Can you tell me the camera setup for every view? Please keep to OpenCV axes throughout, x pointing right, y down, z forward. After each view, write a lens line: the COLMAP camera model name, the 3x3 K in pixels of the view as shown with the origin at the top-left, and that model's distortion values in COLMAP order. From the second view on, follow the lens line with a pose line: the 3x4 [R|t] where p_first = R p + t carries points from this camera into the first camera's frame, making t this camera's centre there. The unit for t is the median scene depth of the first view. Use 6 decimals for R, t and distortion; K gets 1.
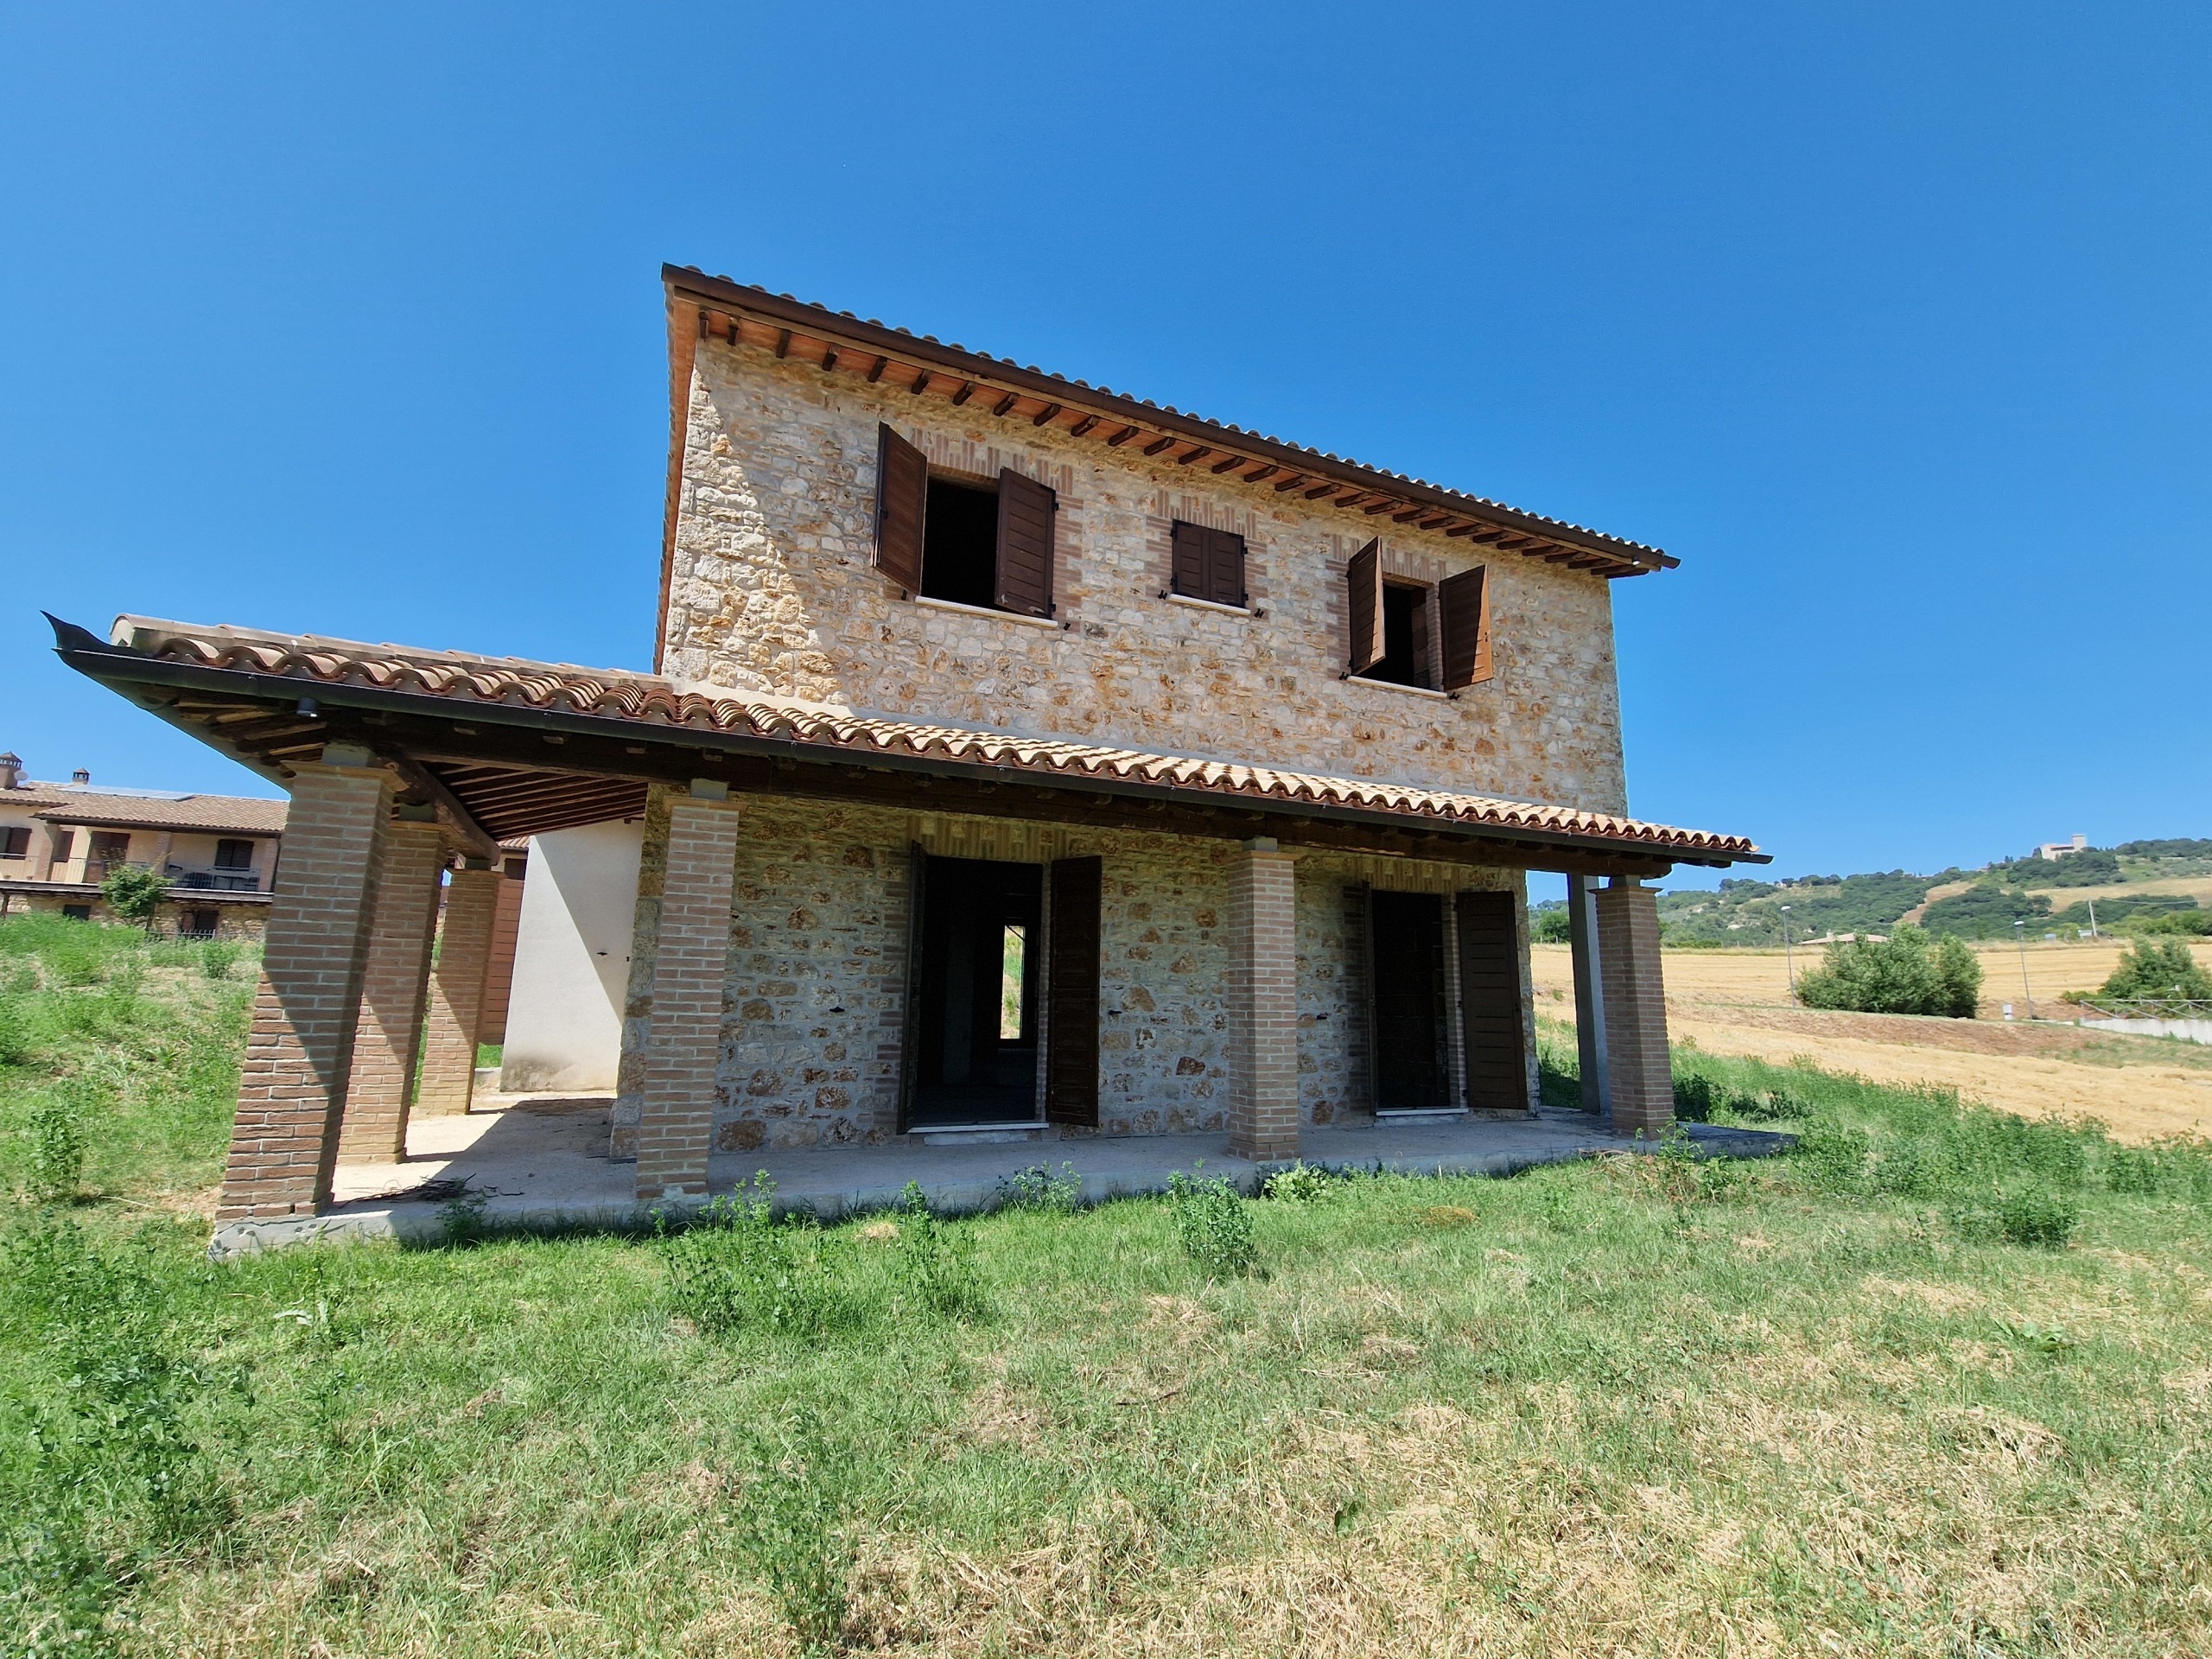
lens RADIAL K [[1005.8, 0, 1049.7], [0, 1005.8, 809.2], [0, 0, 1]] dist [0.024354, -0.028574]
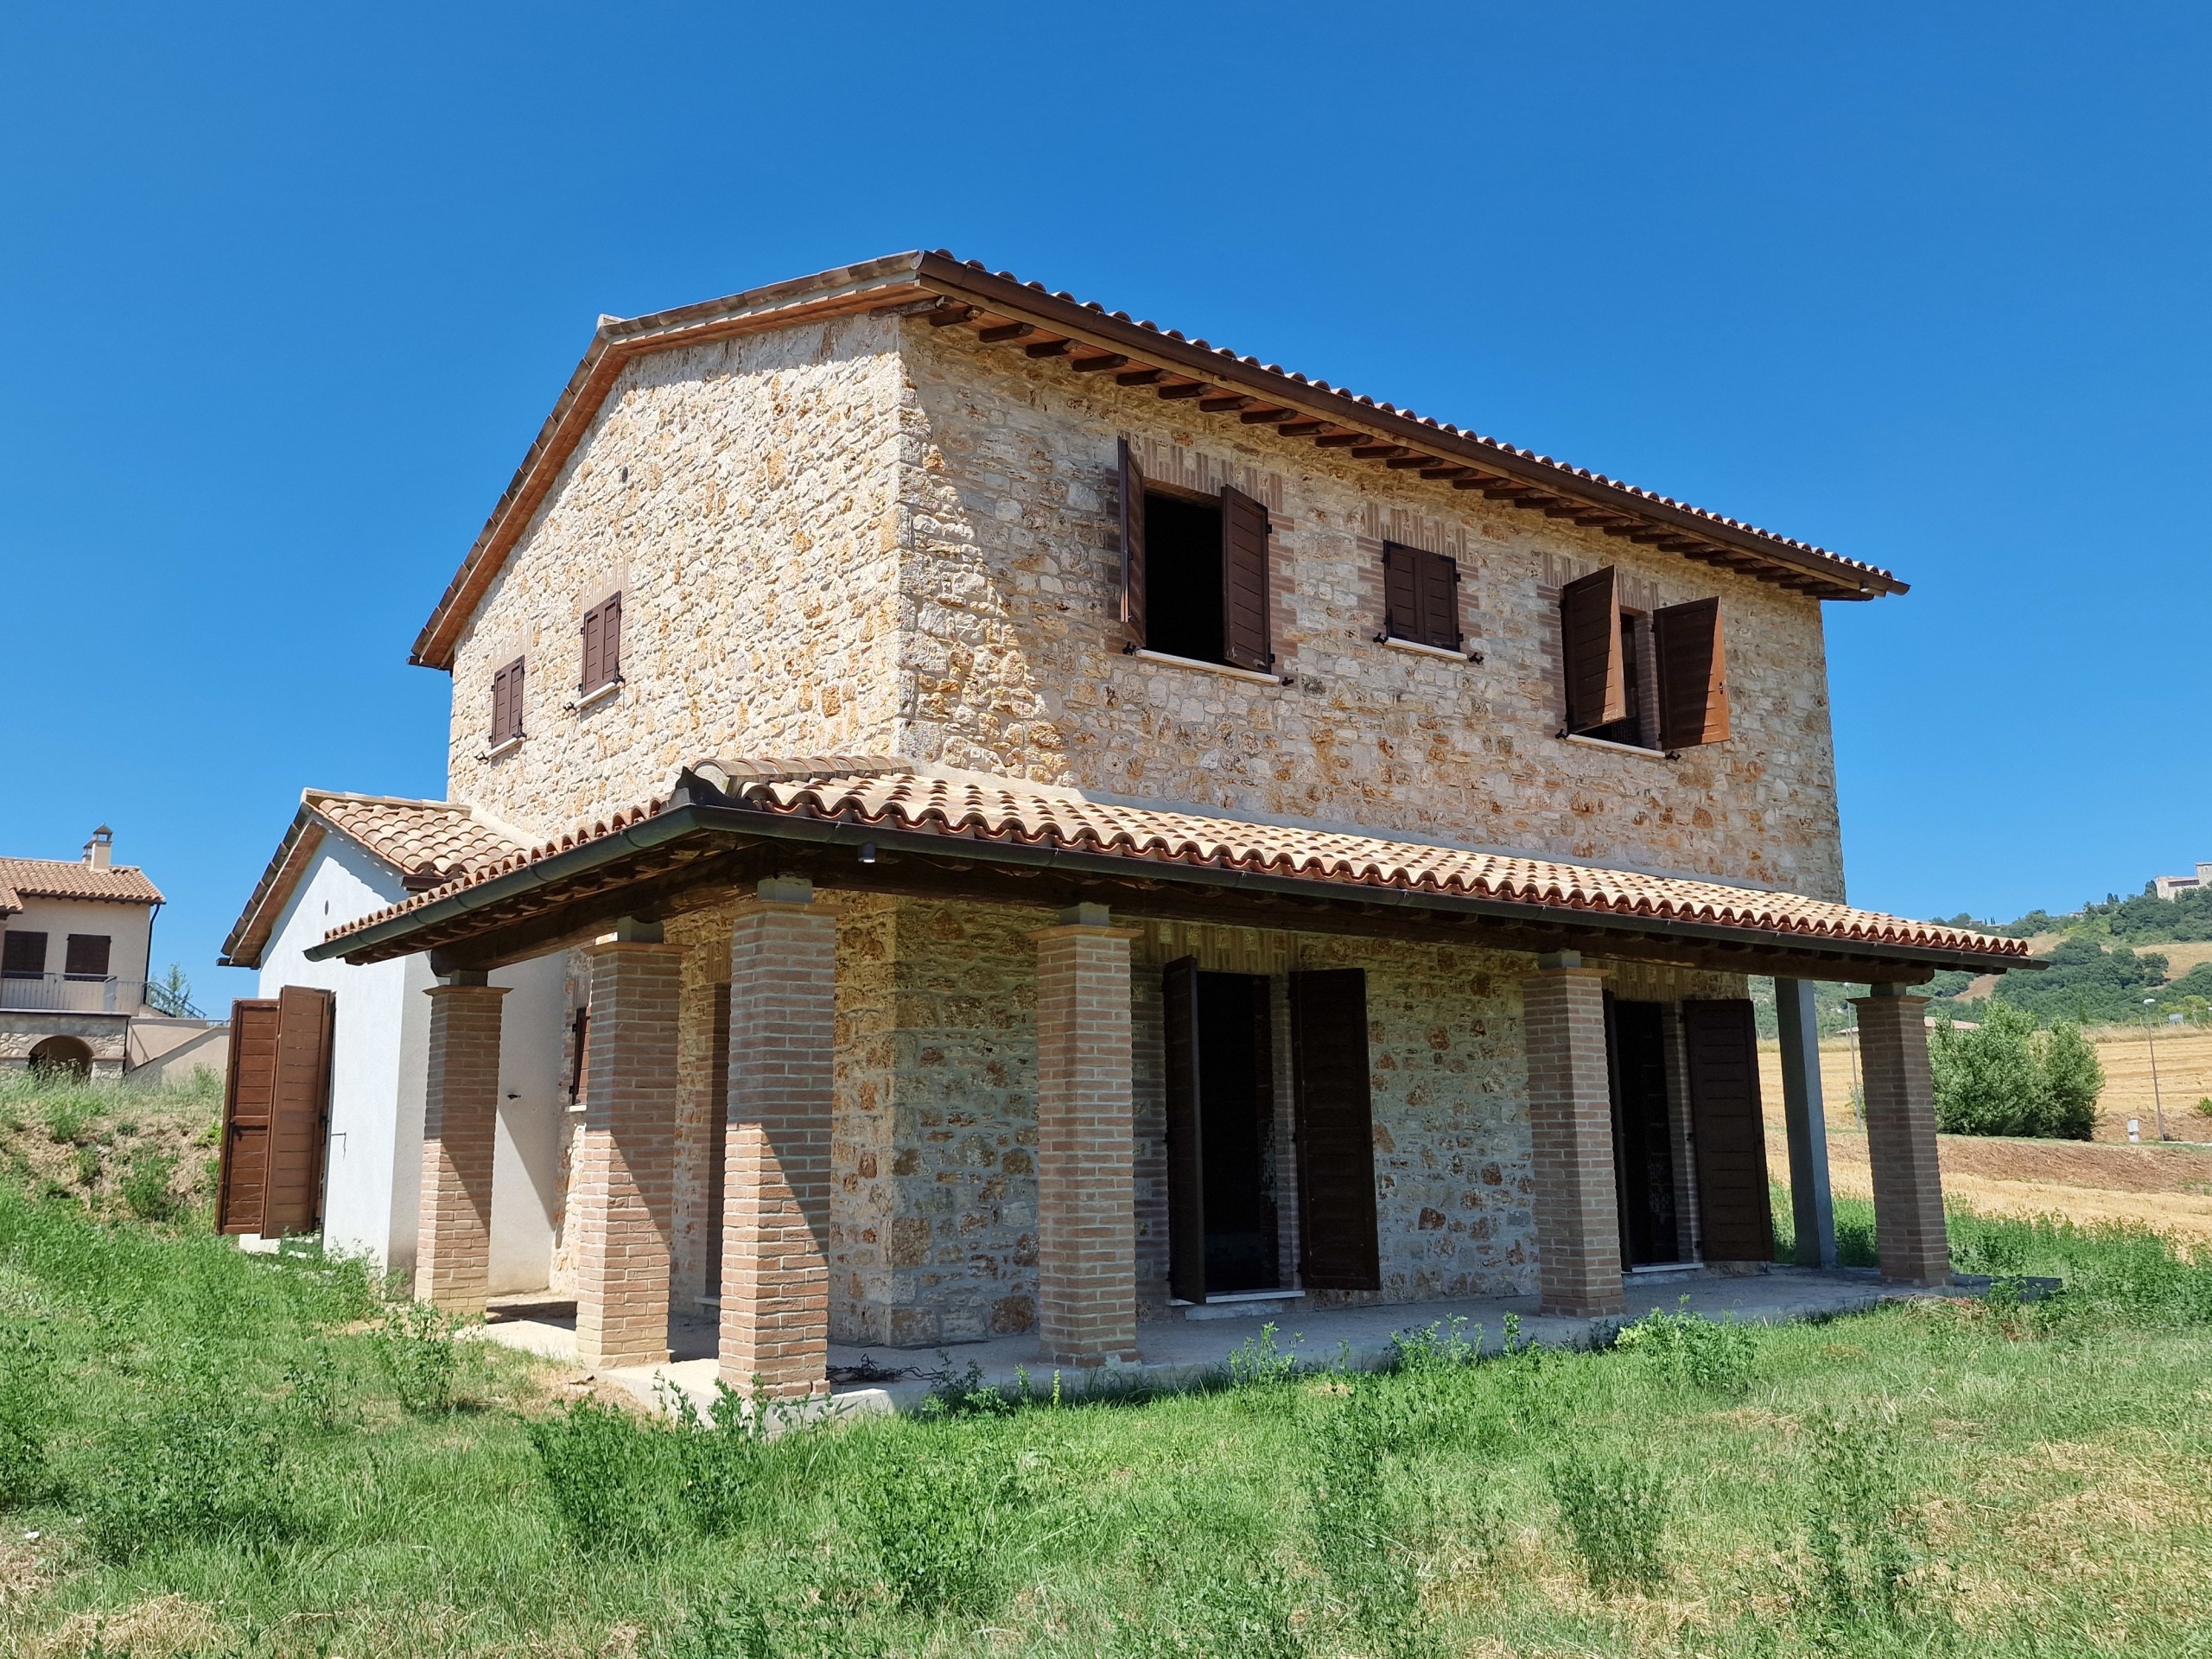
lens RADIAL K [[1803.0, 0, 982.3], [0, 1803.0, 837.8], [0, 0, 1]] dist [0.221322, -0.323997]
pose [[0.974708, 0.006179, 0.223396, -0.552808], [-0.010765, 0.999755, 0.019319, -0.081926], [-0.223222, -0.021235, 0.974536, -0.377539]]
